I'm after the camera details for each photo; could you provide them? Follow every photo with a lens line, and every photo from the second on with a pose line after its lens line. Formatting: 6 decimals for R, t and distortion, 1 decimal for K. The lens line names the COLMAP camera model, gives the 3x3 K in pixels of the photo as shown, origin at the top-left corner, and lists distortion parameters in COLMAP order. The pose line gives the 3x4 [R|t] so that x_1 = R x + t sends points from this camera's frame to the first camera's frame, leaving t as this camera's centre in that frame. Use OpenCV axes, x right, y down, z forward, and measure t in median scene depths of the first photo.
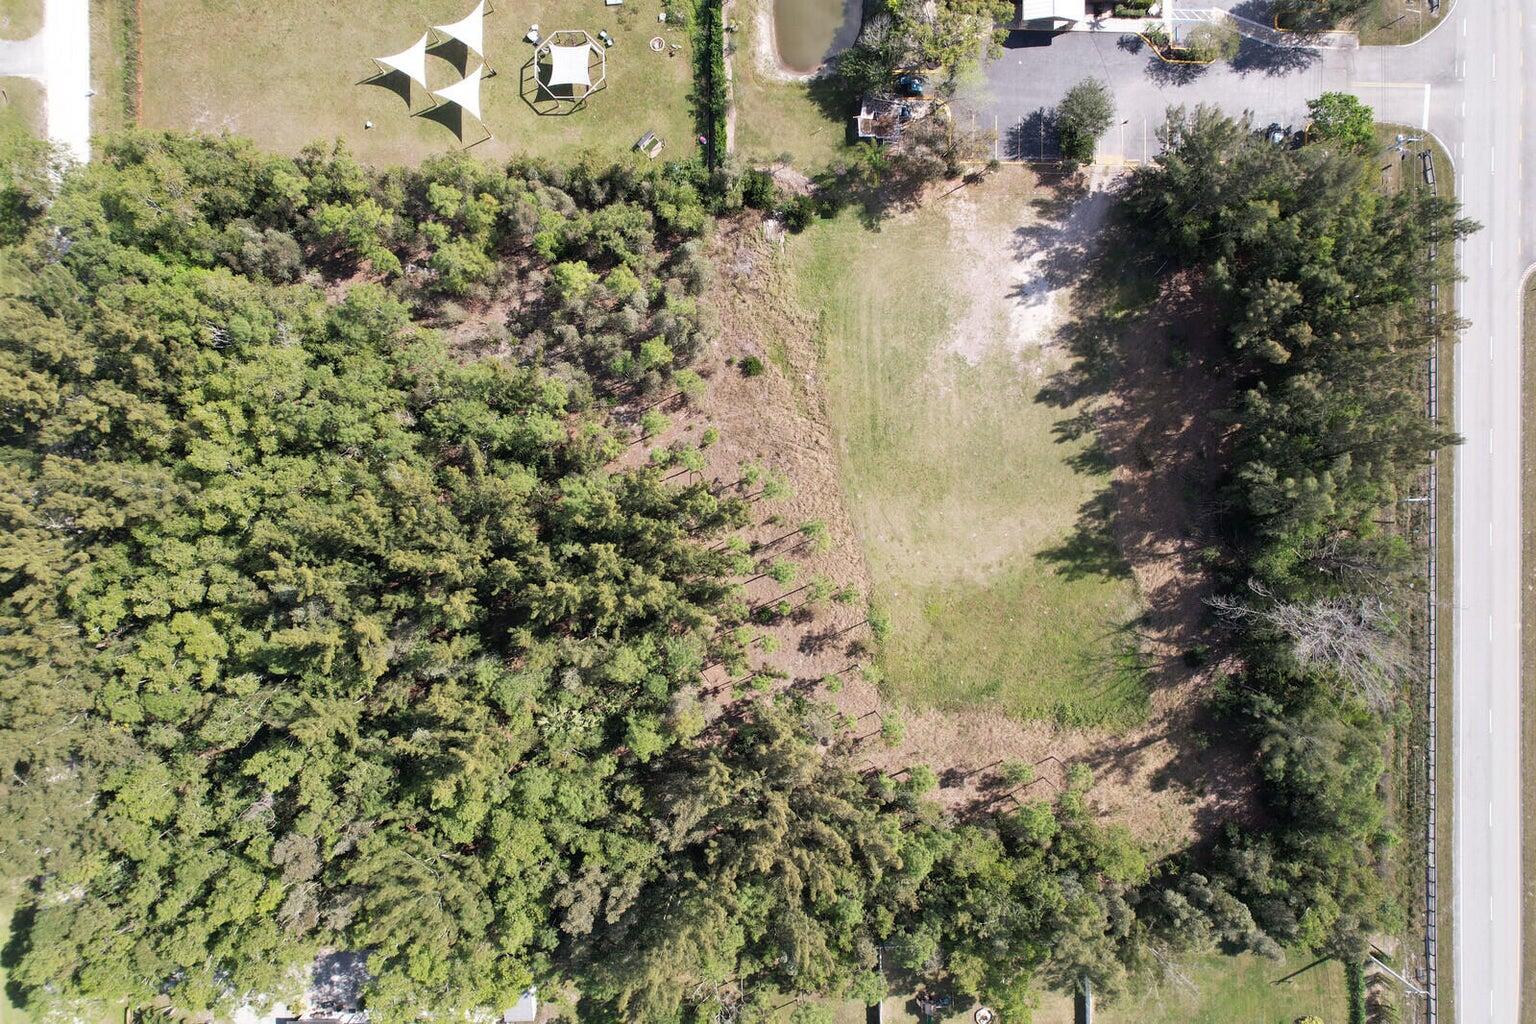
lens RADIAL K [[973.1, 0, 762.2], [0, 973.1, 511.7], [0, 0, 1]] dist [-0.075654, 0.063794]
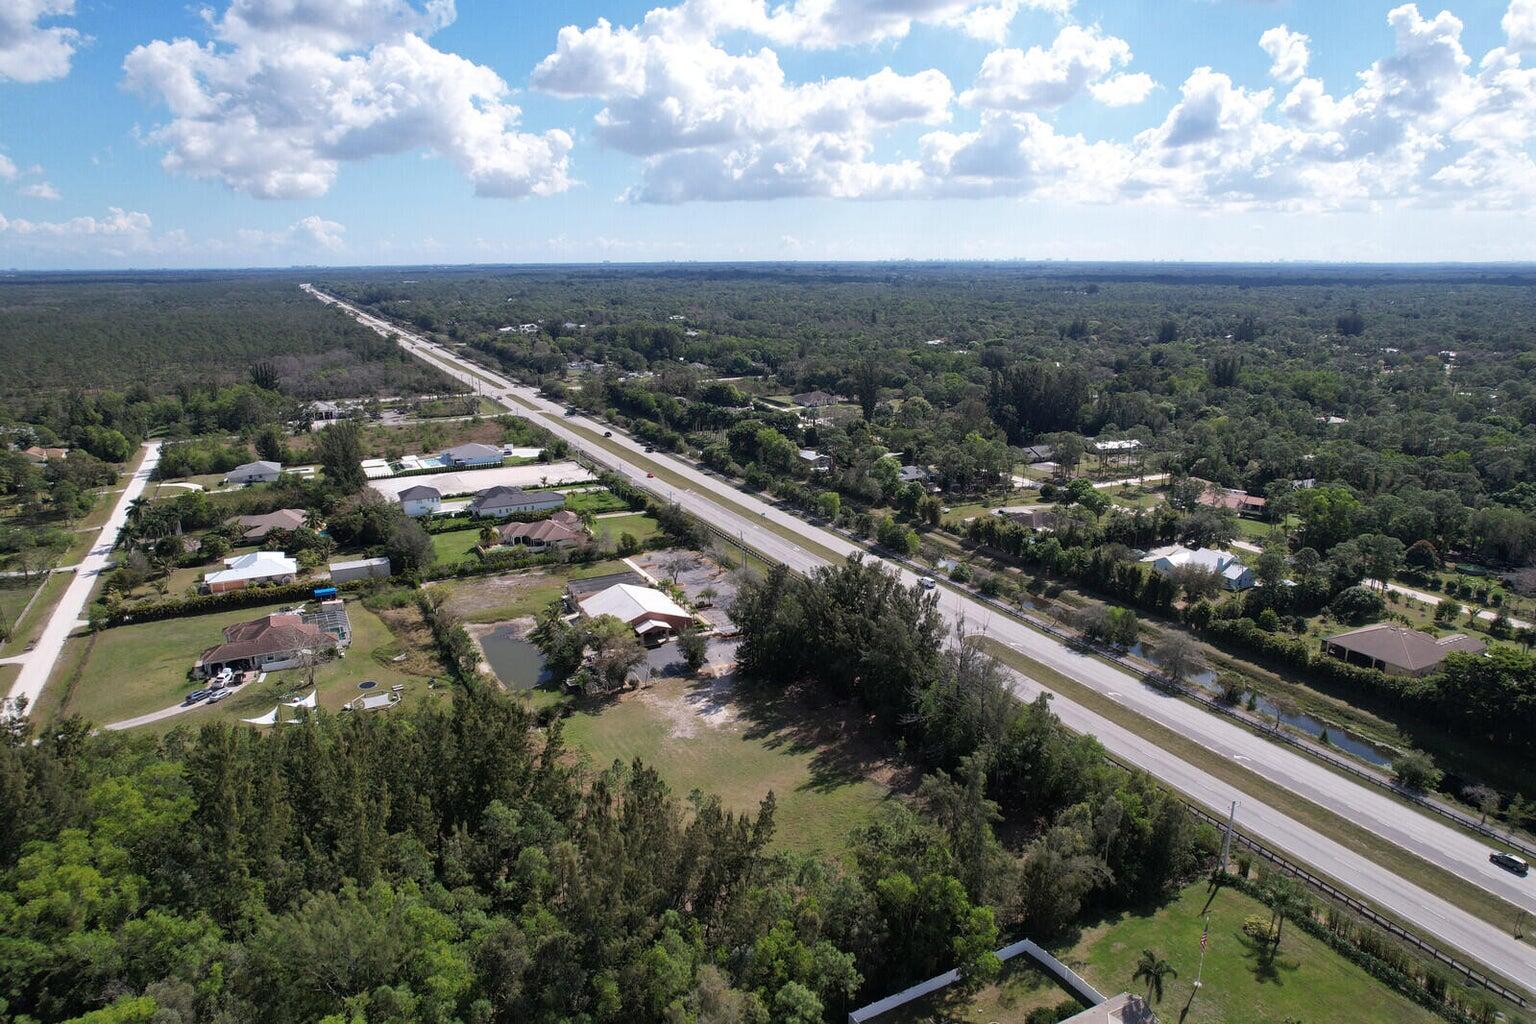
lens RADIAL K [[973.1, 0, 762.2], [0, 973.1, 511.7], [0, 0, 1]] dist [-0.075654, 0.063794]
pose [[0.889035, -0.121514, 0.441420, -0.308157], [0.457787, 0.221322, -0.861073, 1.140957], [0.006937, 0.967600, 0.252391, 0.329317]]
